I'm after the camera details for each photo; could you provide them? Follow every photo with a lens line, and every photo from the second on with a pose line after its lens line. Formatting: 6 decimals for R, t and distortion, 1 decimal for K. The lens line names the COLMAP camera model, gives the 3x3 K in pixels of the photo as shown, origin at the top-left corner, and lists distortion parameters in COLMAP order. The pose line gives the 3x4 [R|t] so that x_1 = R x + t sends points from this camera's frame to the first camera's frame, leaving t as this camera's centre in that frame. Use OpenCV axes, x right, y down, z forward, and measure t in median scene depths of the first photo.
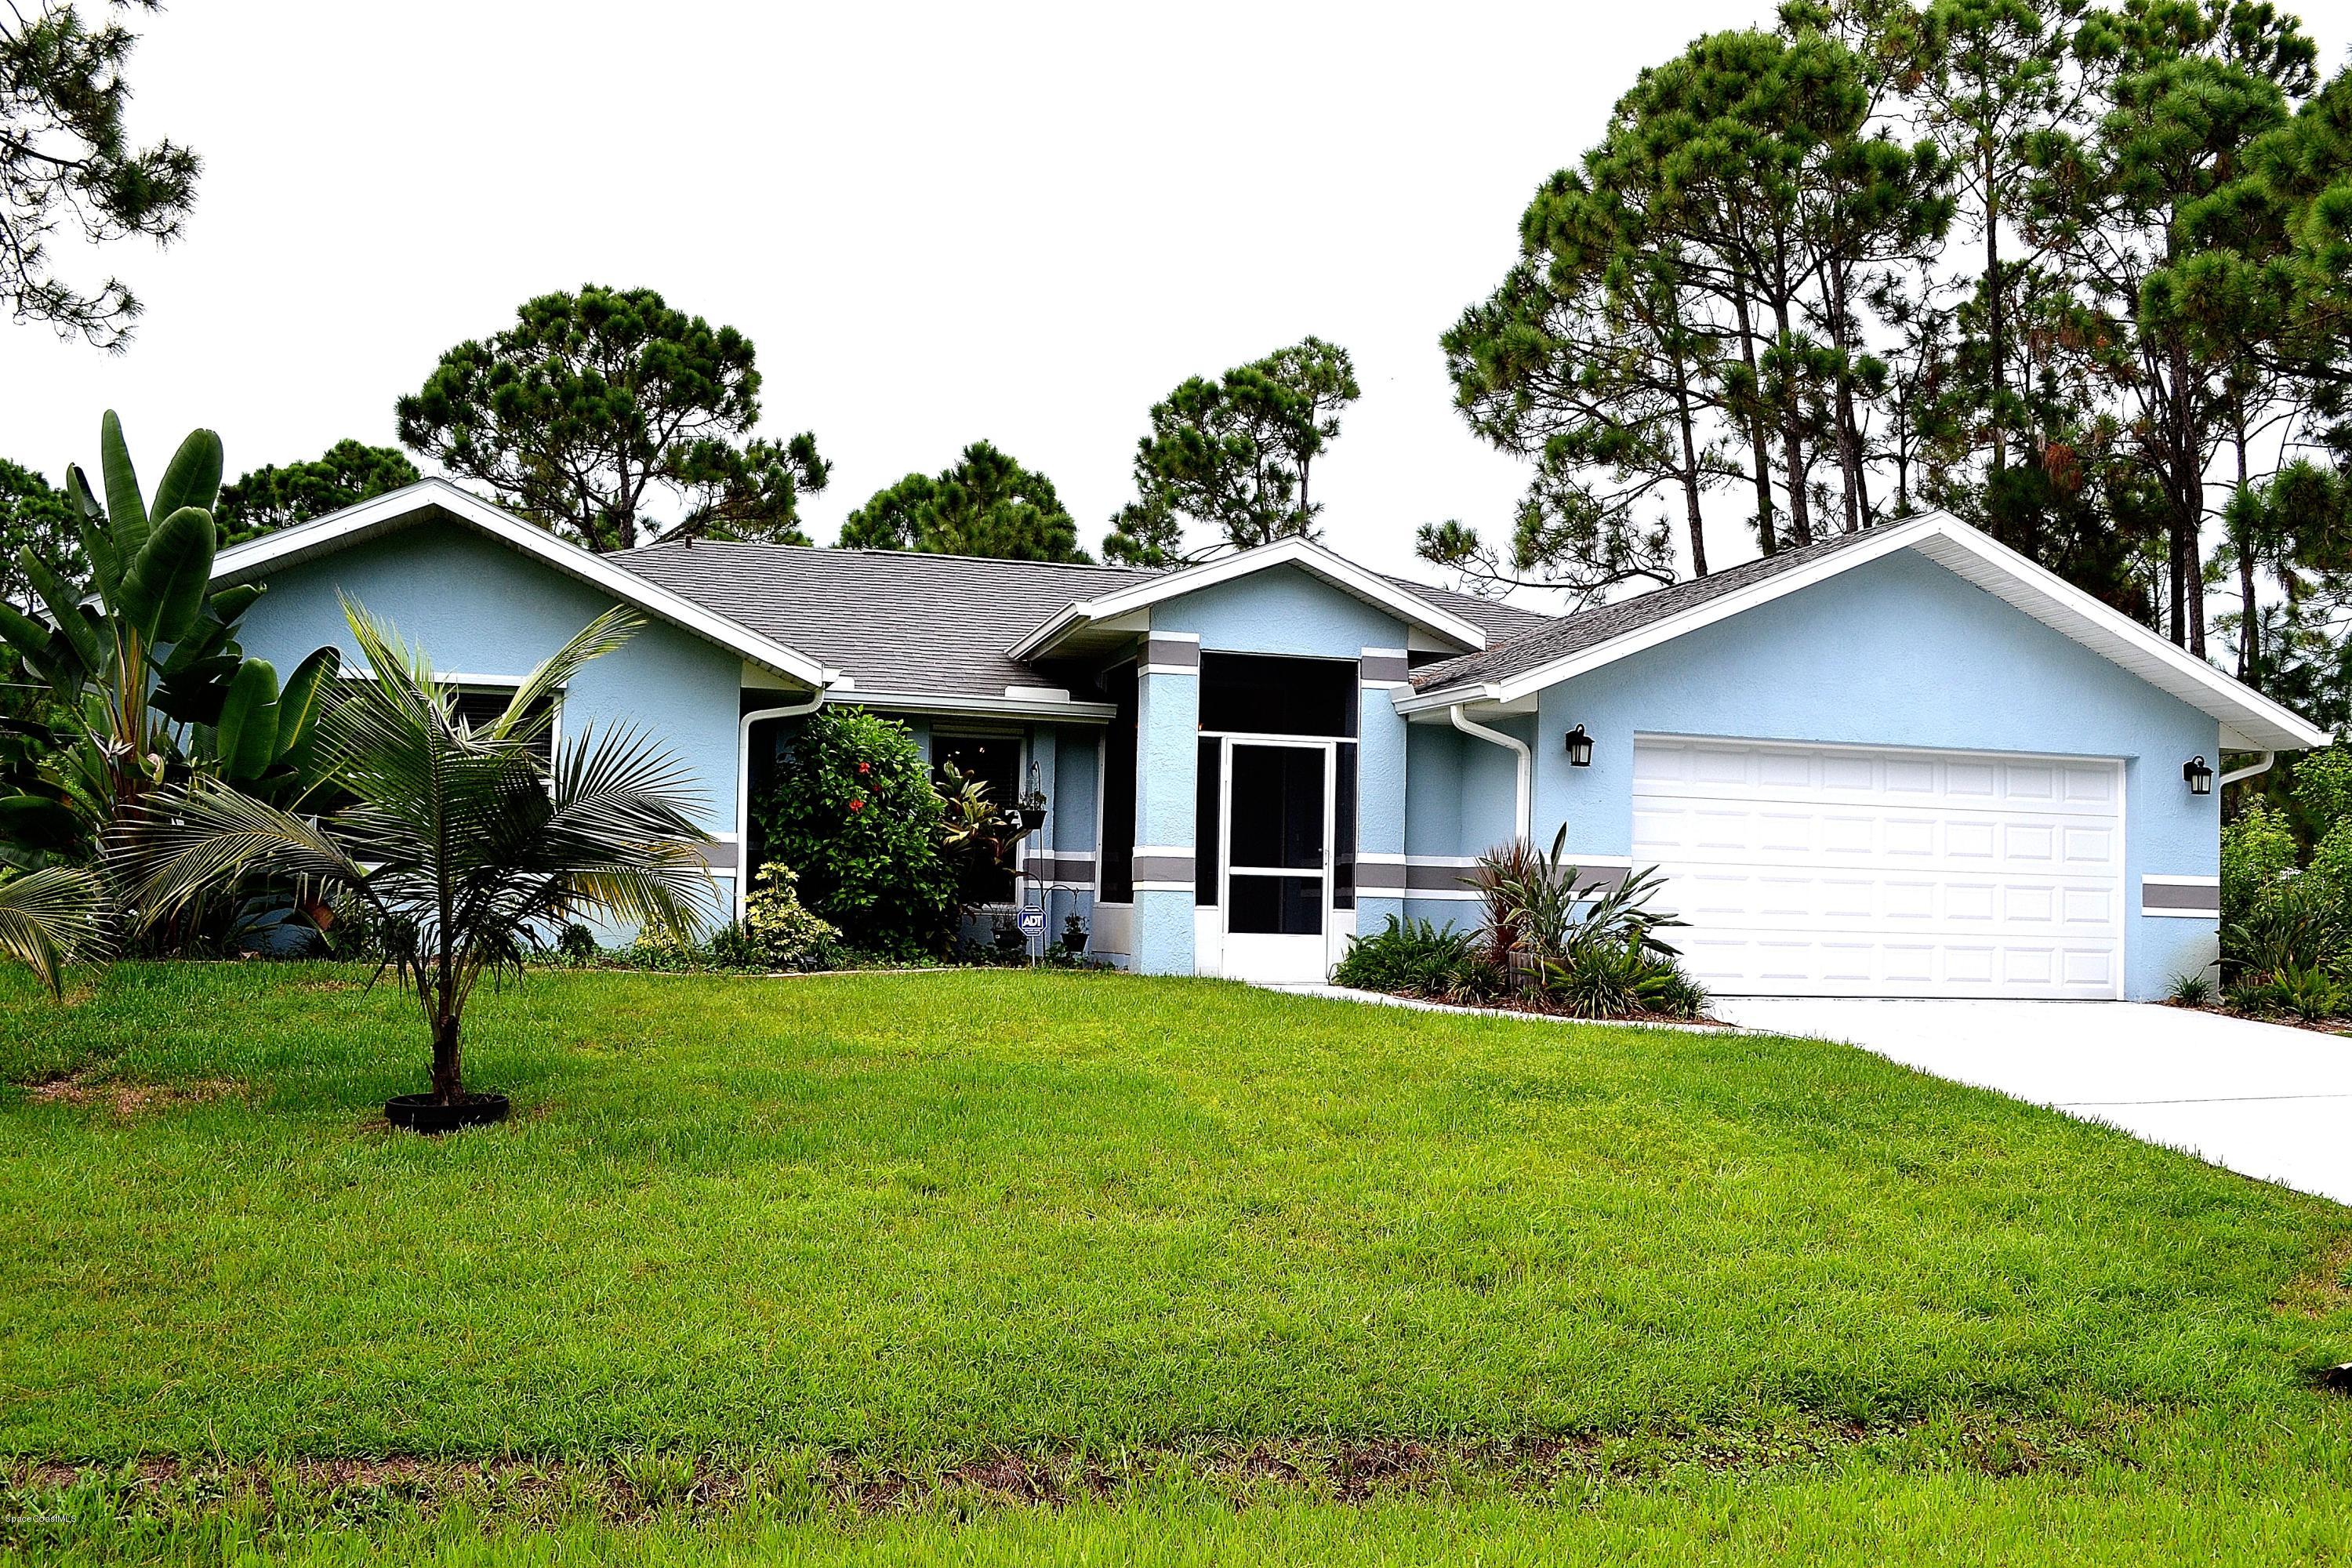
lens RADIAL K [[2216.6, 0, 1175.6], [0, 2216.6, 785.8], [0, 0, 1]] dist [-0.057073, 0.000000]
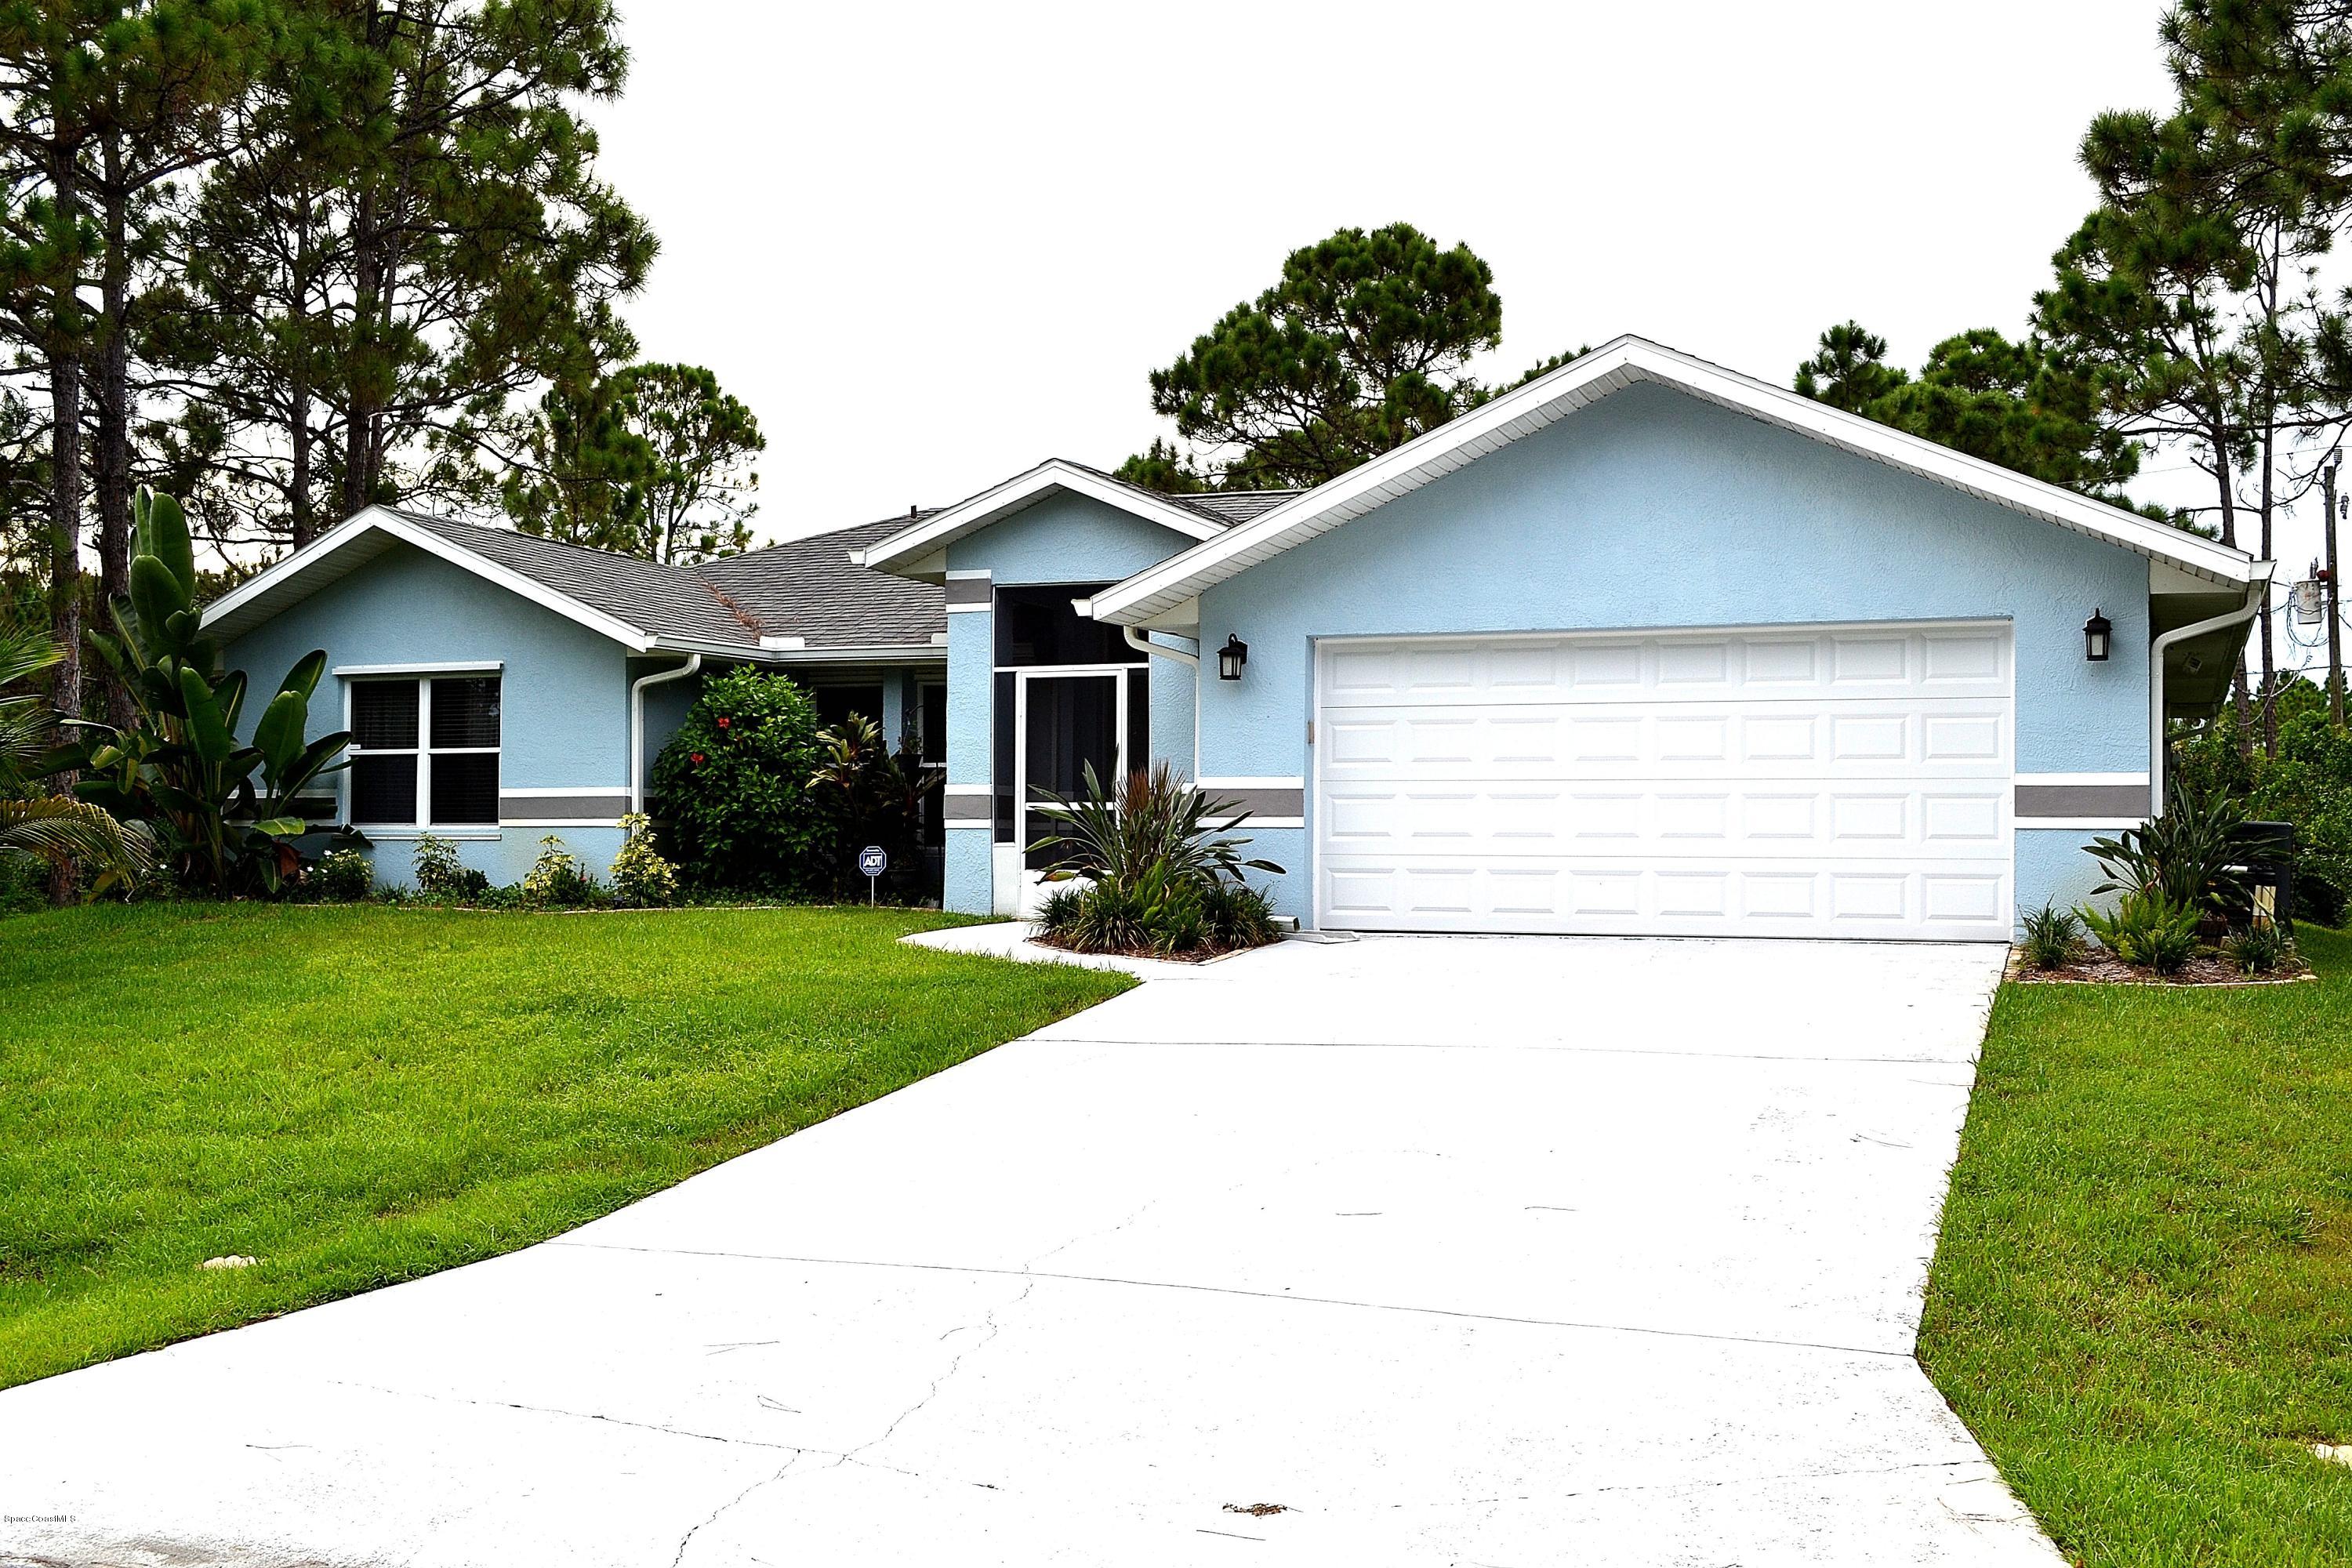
lens RADIAL K [[2474.0, 0, 1175.8], [0, 2474.0, 789.1], [0, 0, 1]] dist [-0.114591, 0.000000]
pose [[0.791275, -0.036054, -0.610396, 0.746231], [0.049255, 0.998774, 0.004857, 0.028532], [0.609473, -0.033908, 0.792082, 0.169744]]
